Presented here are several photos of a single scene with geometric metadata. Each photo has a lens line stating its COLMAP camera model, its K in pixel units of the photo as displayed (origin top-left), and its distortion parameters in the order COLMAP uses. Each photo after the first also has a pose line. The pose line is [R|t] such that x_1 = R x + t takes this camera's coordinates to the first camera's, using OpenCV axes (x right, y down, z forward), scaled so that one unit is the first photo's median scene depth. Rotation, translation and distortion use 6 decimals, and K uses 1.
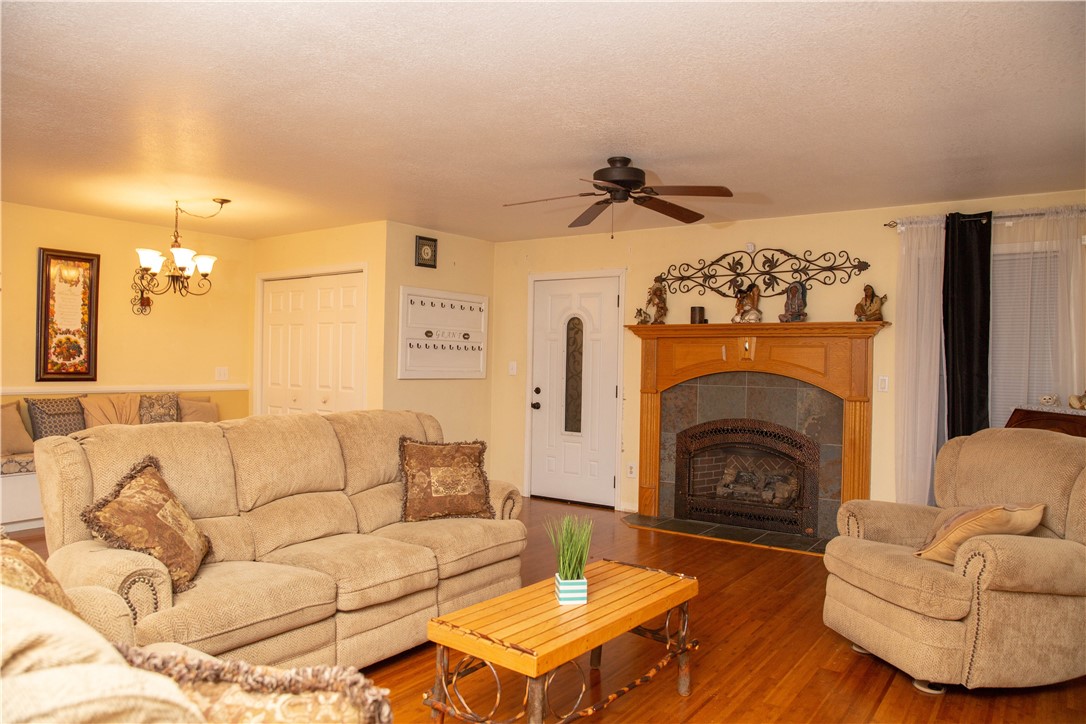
lens RADIAL K [[731.3, 0, 543.3], [0, 731.3, 364.9], [0, 0, 1]] dist [-0.112613, 0.085099]
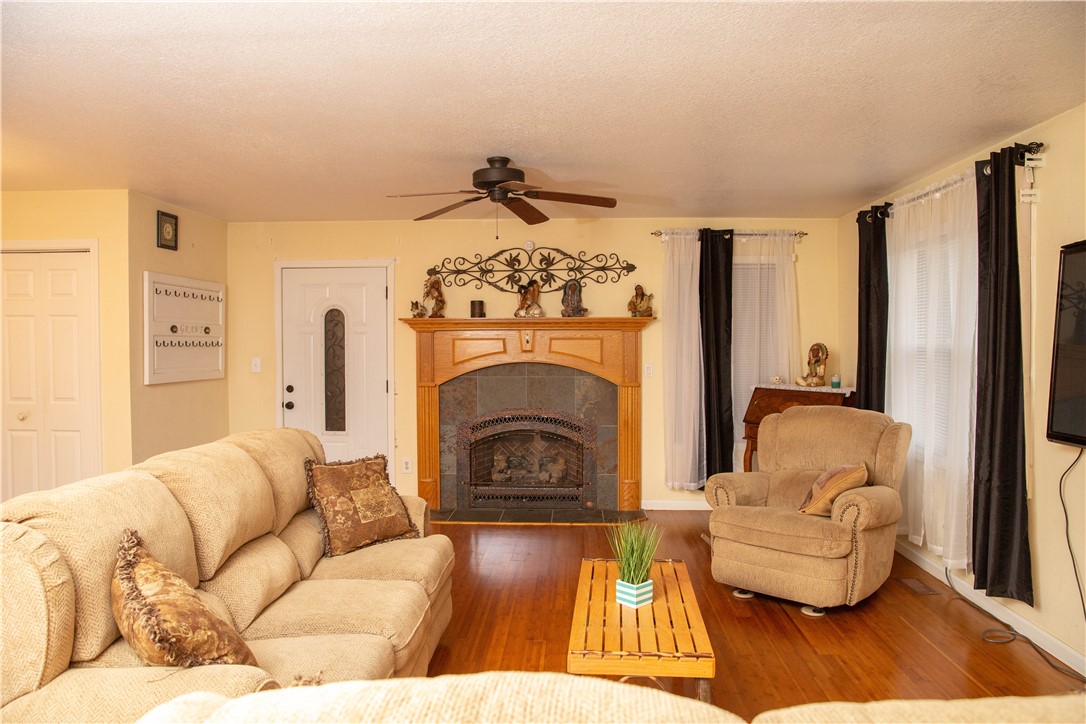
lens RADIAL K [[731.3, 0, 543.3], [0, 731.3, 364.9], [0, 0, 1]] dist [-0.112613, 0.085099]
pose [[0.841039, -0.035664, 0.539797, -0.279669], [0.019261, 0.999166, 0.036005, -0.025932], [-0.540631, -0.019885, 0.841025, 0.089300]]
